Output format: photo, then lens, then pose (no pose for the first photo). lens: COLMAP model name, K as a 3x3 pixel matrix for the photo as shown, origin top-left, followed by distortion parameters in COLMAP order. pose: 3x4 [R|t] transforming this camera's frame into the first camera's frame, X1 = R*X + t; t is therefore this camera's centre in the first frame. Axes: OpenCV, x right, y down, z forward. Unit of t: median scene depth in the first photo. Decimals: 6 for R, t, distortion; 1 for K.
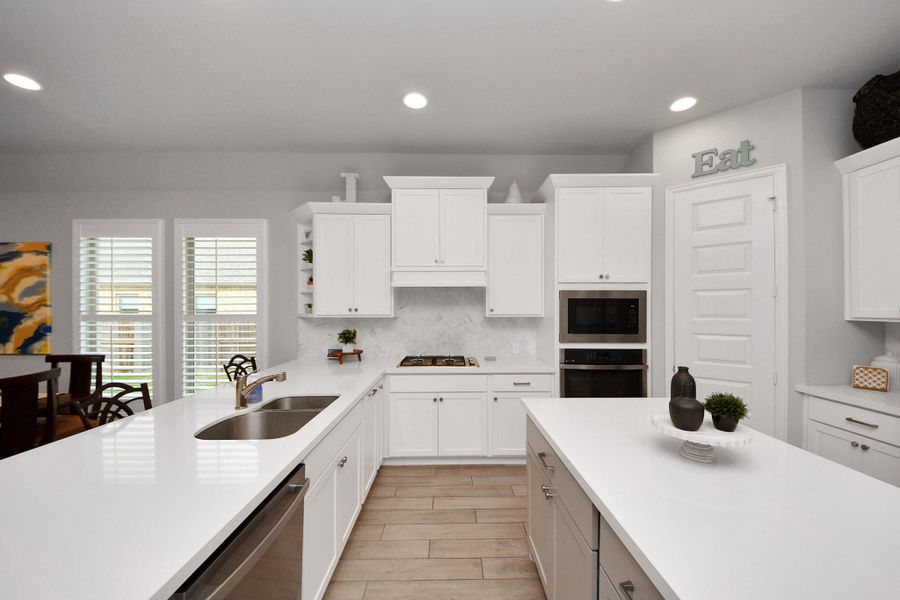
lens RADIAL K [[317.4, 0, 455.1], [0, 317.4, 306.7], [0, 0, 1]] dist [0.000508, -0.001223]
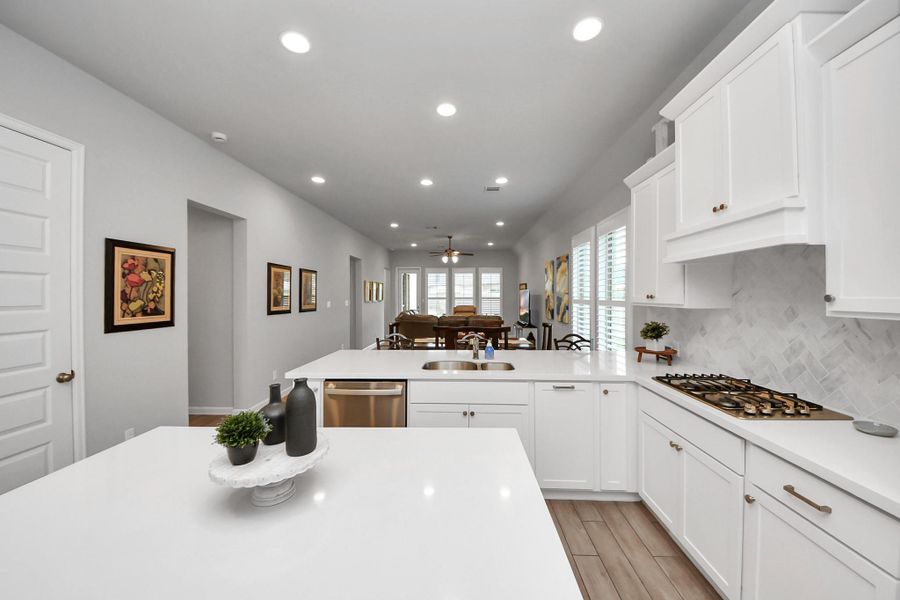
lens RADIAL K [[355.8, 0, 455.3], [0, 355.8, 298.6], [0, 0, 1]] dist [-0.001231, -0.001771]
pose [[-0.067296, 0.009716, -0.997686, 0.568683], [0.012782, 0.999879, 0.008875, -0.001439], [0.997651, -0.012155, -0.067412, 0.548464]]
